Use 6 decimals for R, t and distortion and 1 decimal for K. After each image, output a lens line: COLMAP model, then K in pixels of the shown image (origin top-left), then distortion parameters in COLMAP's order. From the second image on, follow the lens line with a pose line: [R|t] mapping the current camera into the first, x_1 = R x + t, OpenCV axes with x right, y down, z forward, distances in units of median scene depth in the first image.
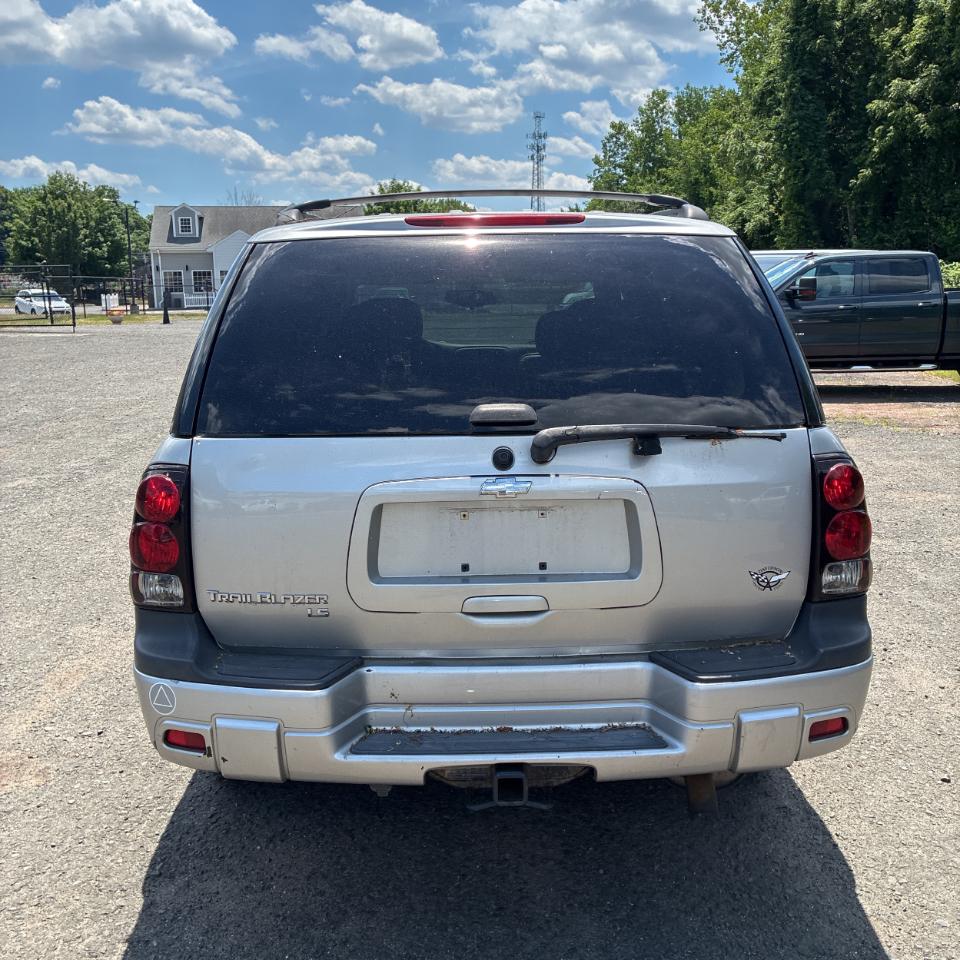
lens RADIAL K [[985.5, 0, 477.8], [0, 985.5, 461.4], [0, 0, 1]] dist [0.025769, -0.000204]
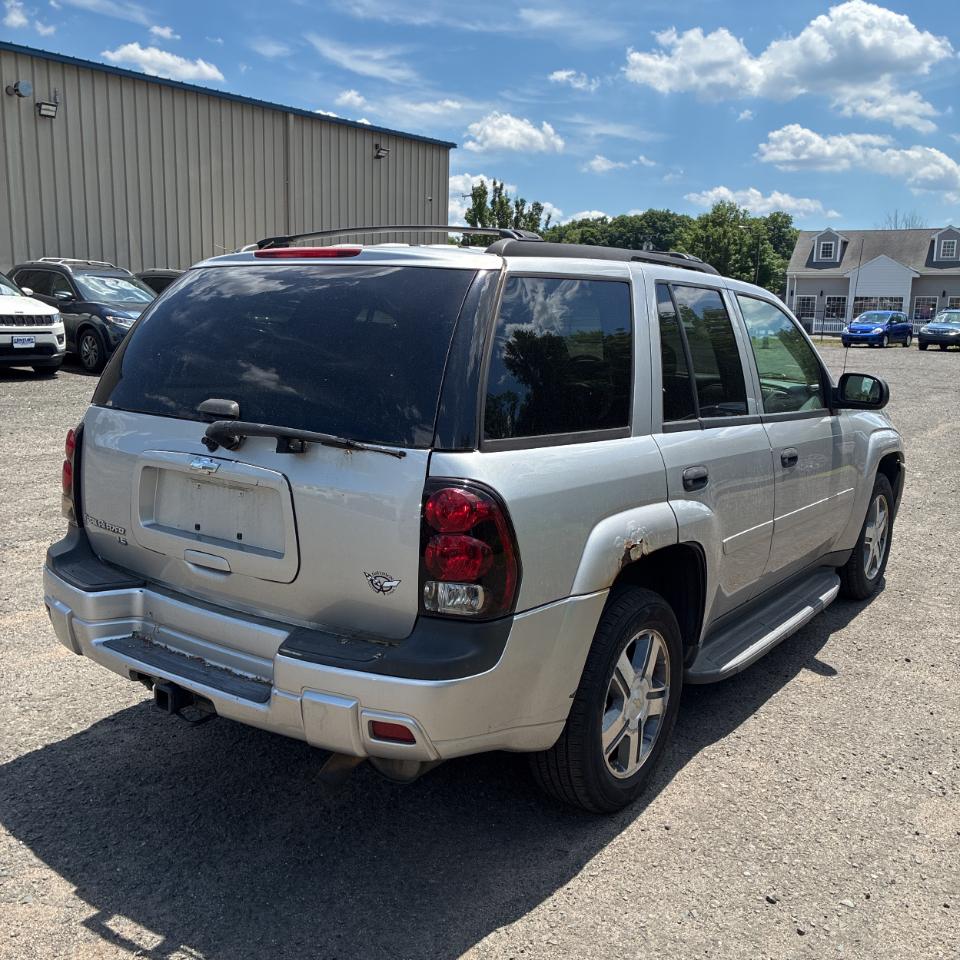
lens RADIAL K [[983.0, 0, 458.5], [0, 983.0, 461.3], [0, 0, 1]] dist [0.037587, -0.017764]
pose [[0.789901, 0.125837, -0.600185, 0.051632], [-0.140078, 0.989869, 0.023184, -0.002600], [0.597022, 0.065760, 0.799525, 0.009446]]
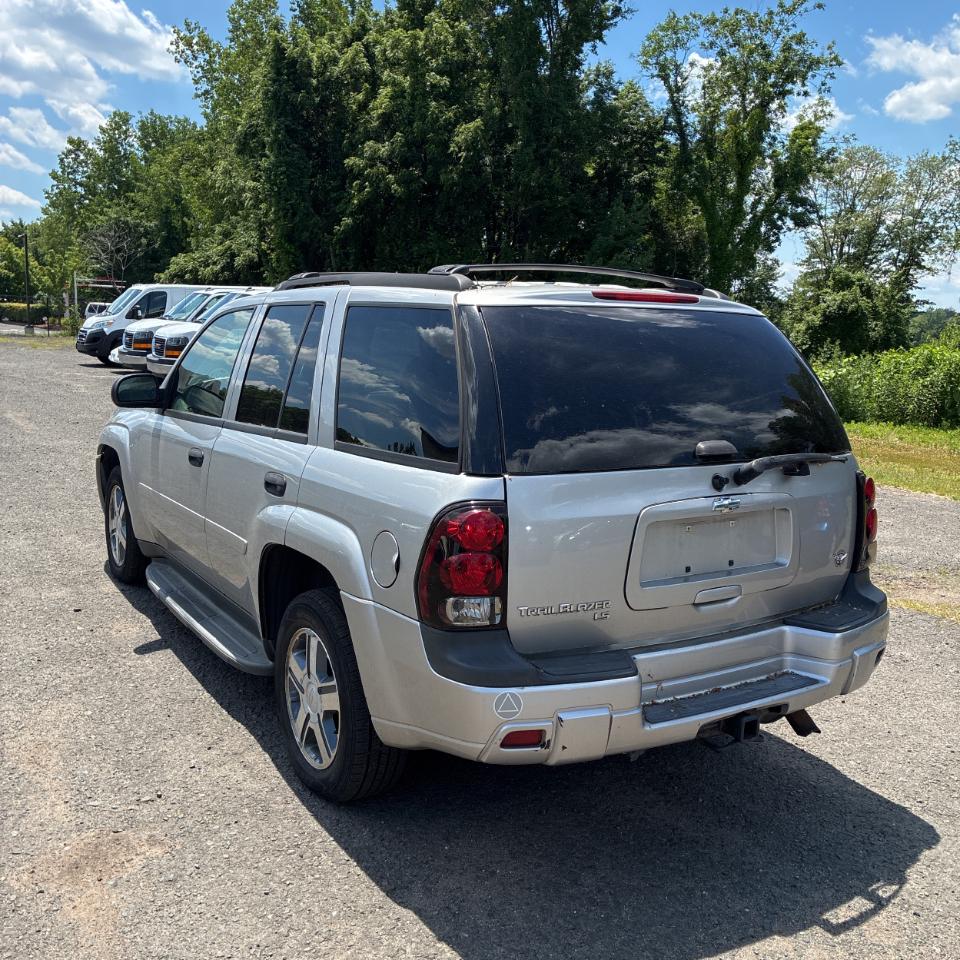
lens RADIAL K [[1006.9, 0, 483.8], [0, 1006.9, 440.0], [0, 0, 1]] dist [0.006397, 0.023442]
pose [[0.847800, -0.019281, 0.529966, -0.048408], [0.047271, 0.998108, -0.039308, -0.001076], [-0.528206, 0.058377, 0.847107, 0.000560]]
